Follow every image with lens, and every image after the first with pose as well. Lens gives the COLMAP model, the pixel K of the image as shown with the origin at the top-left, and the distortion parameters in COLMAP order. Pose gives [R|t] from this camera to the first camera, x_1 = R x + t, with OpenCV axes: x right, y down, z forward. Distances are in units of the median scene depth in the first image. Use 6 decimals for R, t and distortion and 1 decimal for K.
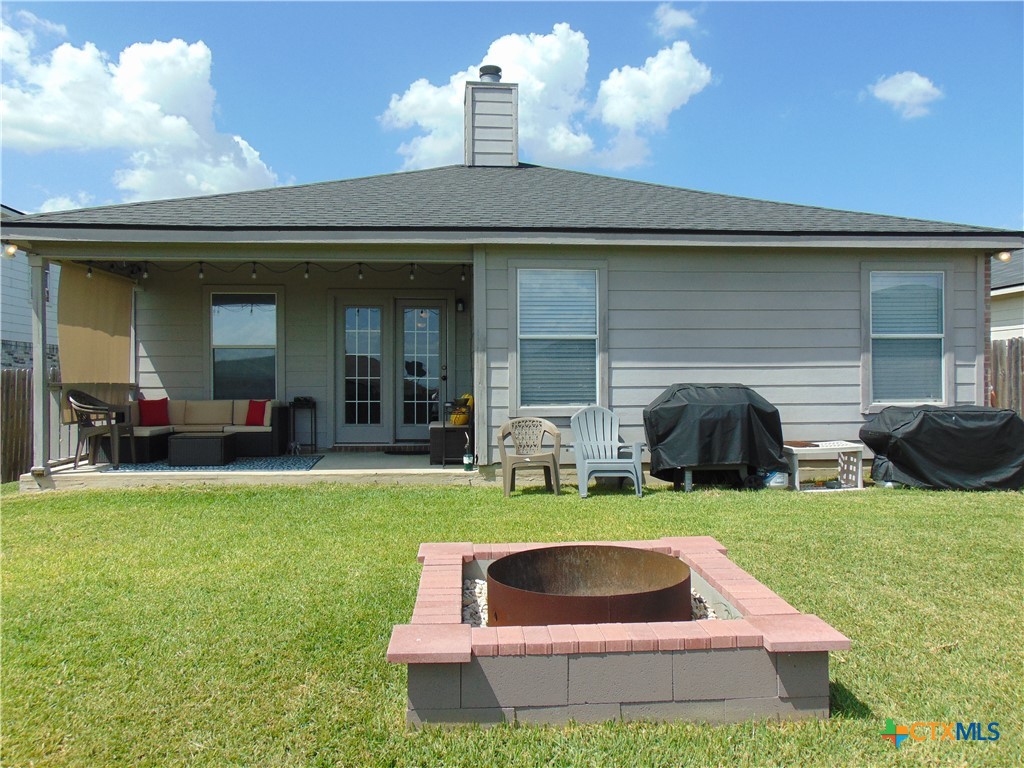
lens RADIAL K [[767.2, 0, 512.0], [0, 767.2, 384.0], [0, 0, 1]] dist [-0.020023, 0.065363]
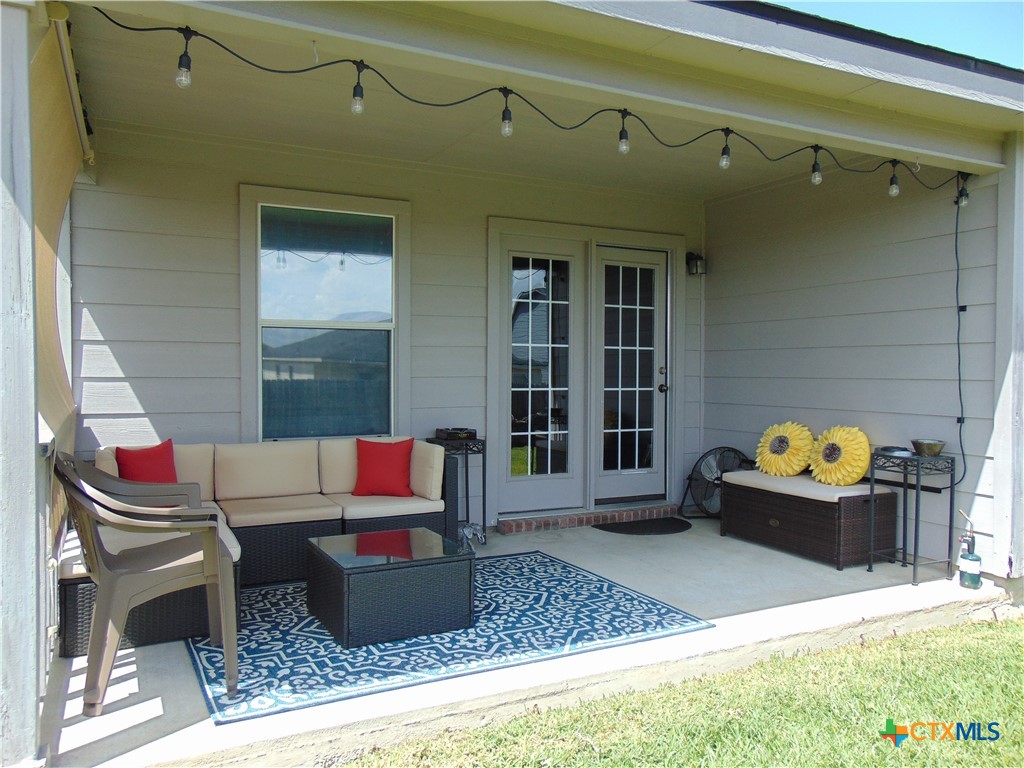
lens RADIAL K [[767.2, 0, 512.0], [0, 767.2, 384.0], [0, 0, 1]] dist [-0.020023, 0.065363]
pose [[0.926289, 0.001594, 0.376811, -0.427128], [-0.009495, 0.999772, 0.019112, -0.022726], [-0.376694, -0.021281, 0.926093, 0.526279]]
